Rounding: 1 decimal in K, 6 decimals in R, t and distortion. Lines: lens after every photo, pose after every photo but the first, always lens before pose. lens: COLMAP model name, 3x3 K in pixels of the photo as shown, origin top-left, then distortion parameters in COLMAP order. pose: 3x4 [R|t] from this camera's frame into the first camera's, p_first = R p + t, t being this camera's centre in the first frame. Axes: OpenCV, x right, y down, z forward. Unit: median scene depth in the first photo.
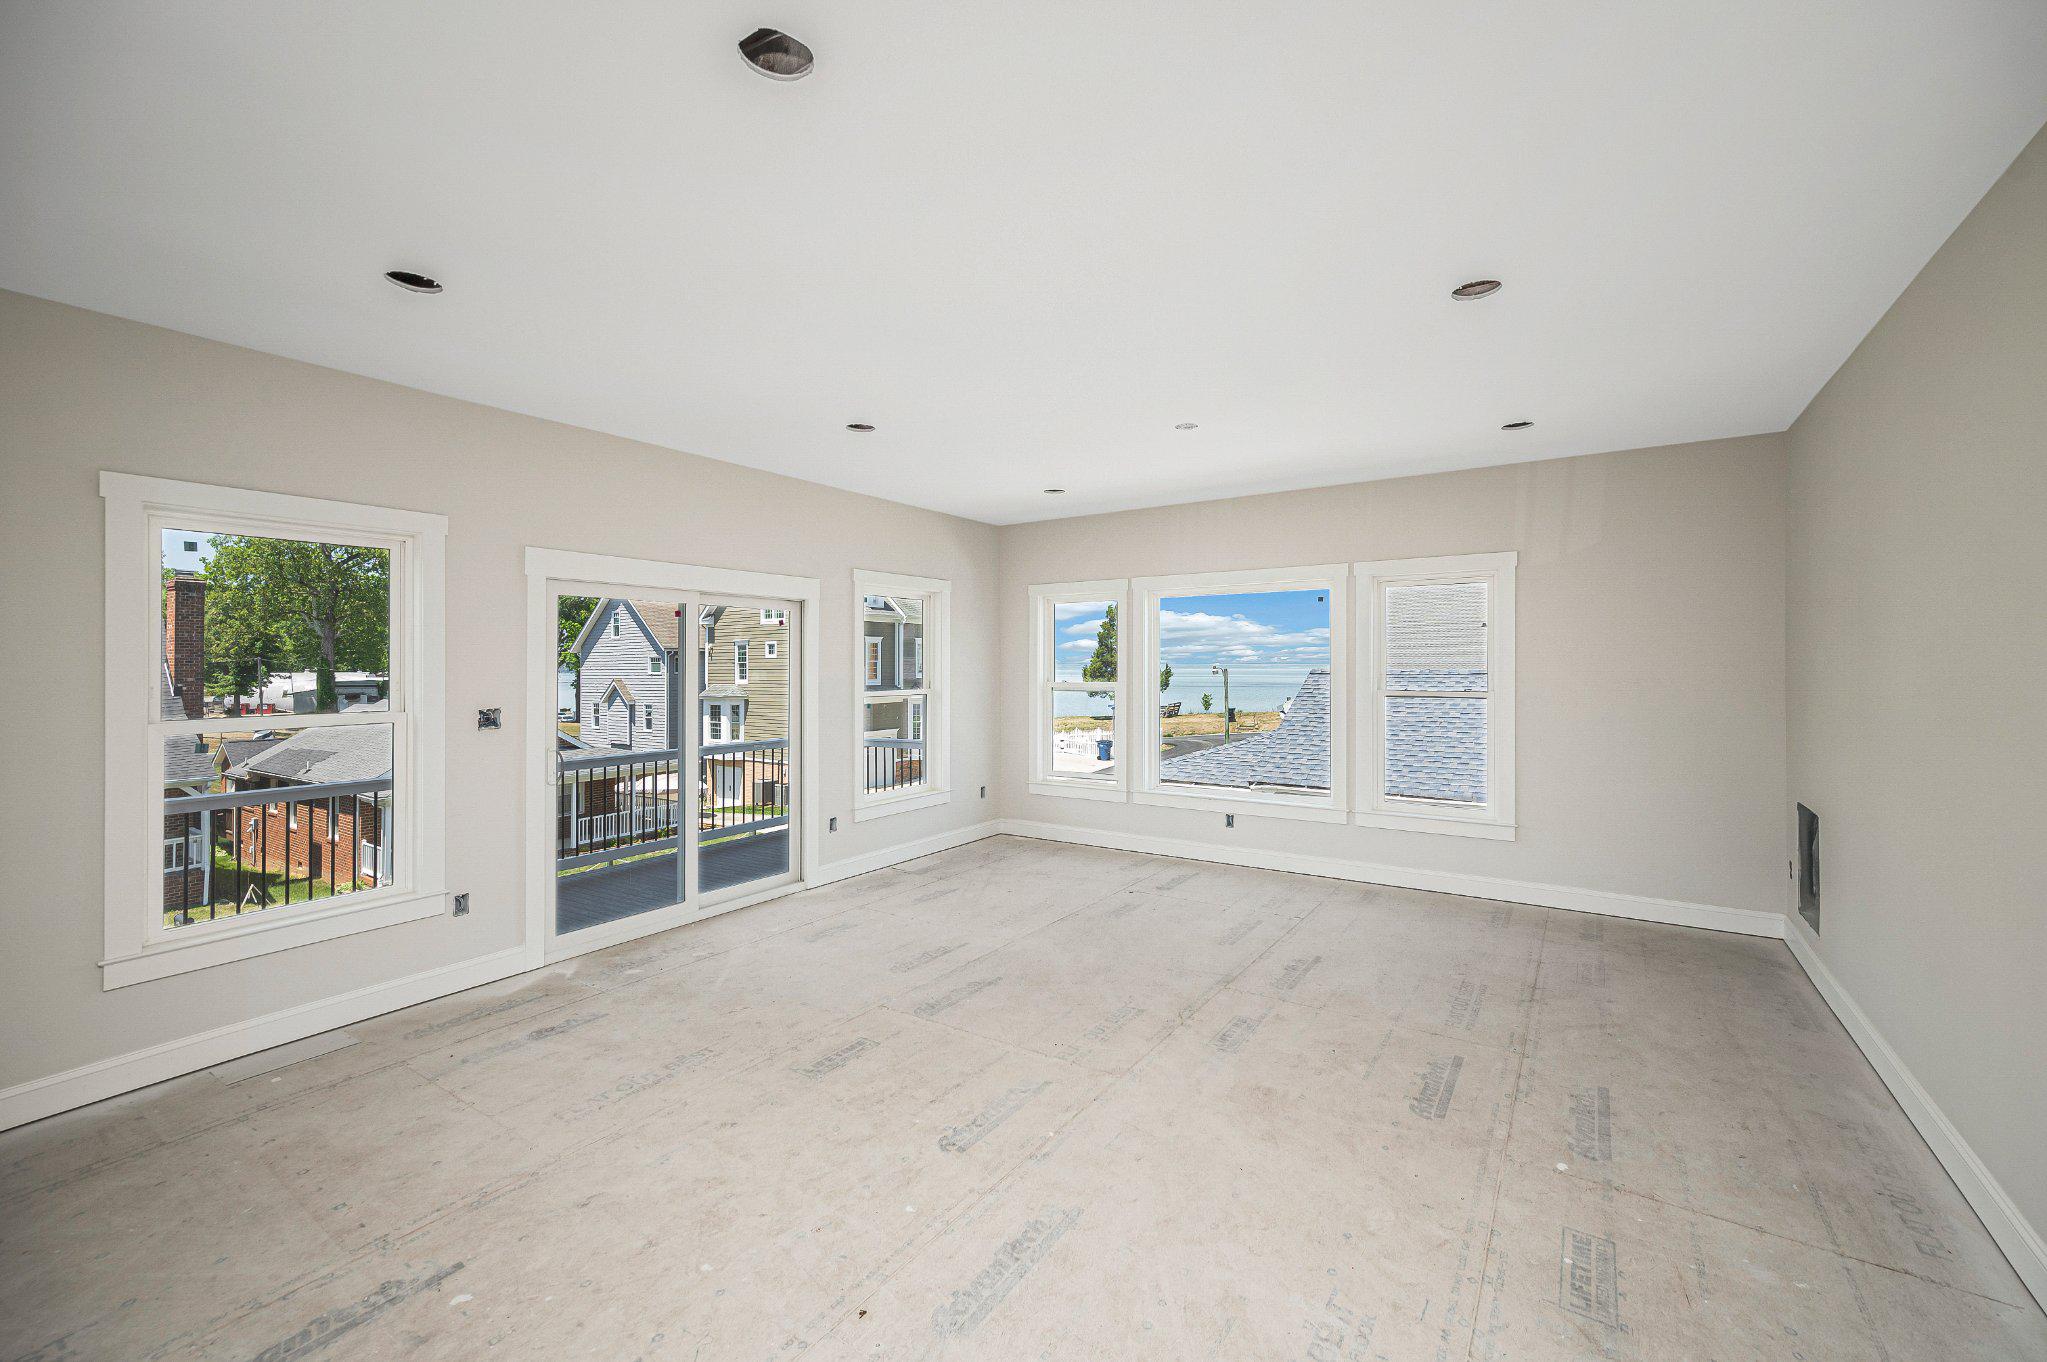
lens RADIAL K [[854.1, 0, 1037.3], [0, 854.1, 664.3], [0, 0, 1]] dist [0.007525, -0.000627]
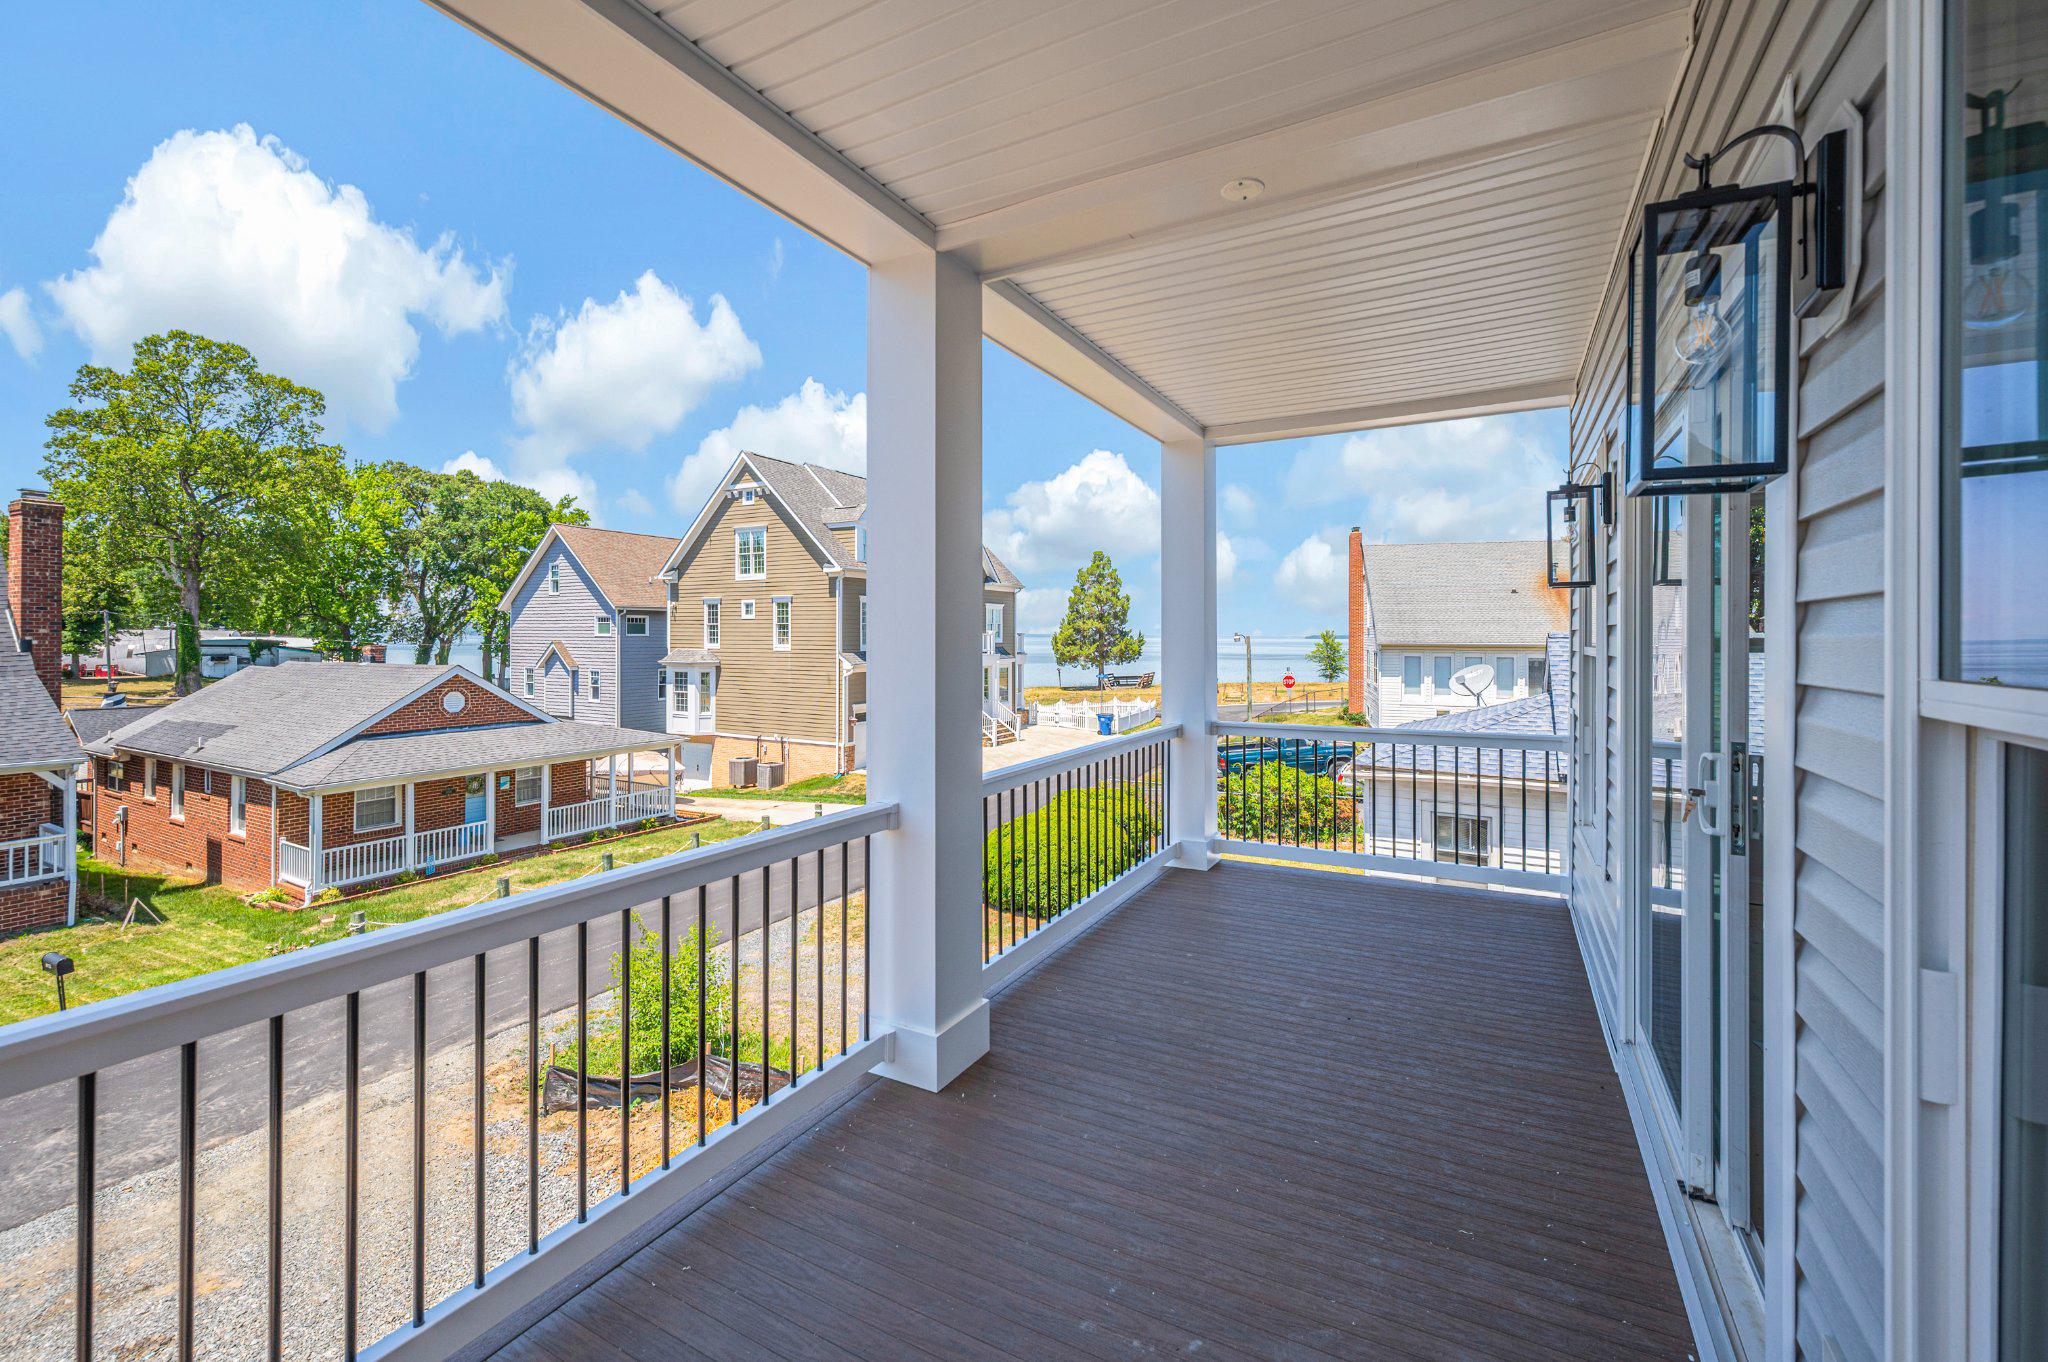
lens RADIAL K [[854.5, 0, 1018.7], [0, 854.5, 651.1], [0, 0, 1]] dist [0.007525, -0.000627]
pose [[0.995914, 0.012725, 0.089411, -0.098531], [-0.014446, 0.999722, 0.018634, 0.004292], [-0.089149, -0.019849, 0.995821, 0.081781]]
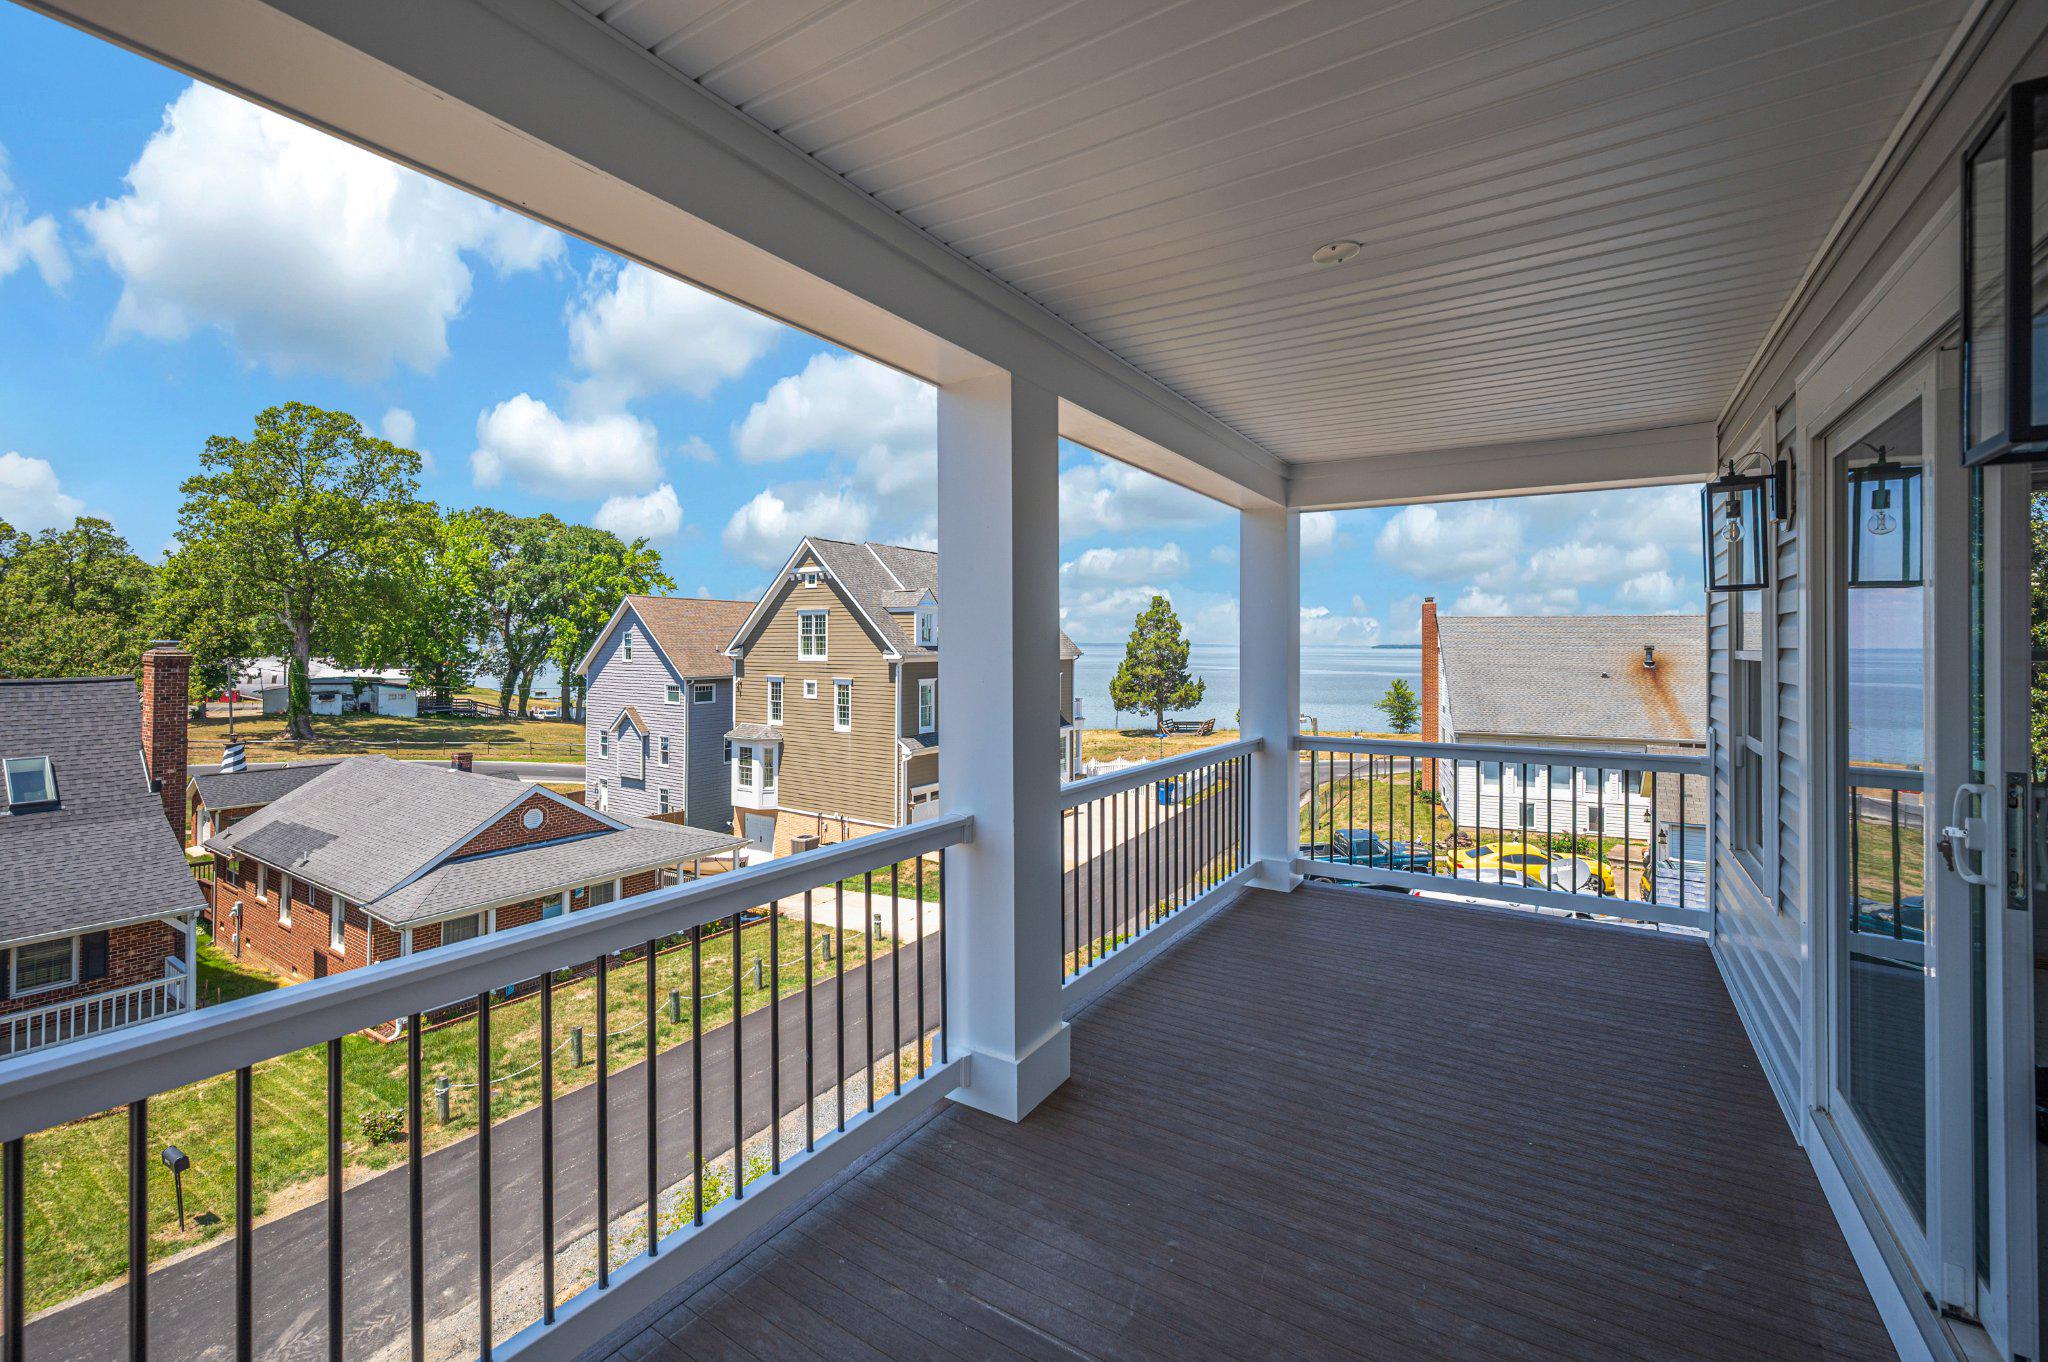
lens RADIAL K [[854.5, 0, 1007.1], [0, 854.5, 641.8], [0, 0, 1]] dist [0.007525, -0.000627]
pose [[0.999837, 0.015445, 0.009339, -0.100428], [-0.015560, 0.999803, 0.012342, -0.071547], [-0.009146, -0.012485, 0.999880, 0.087419]]
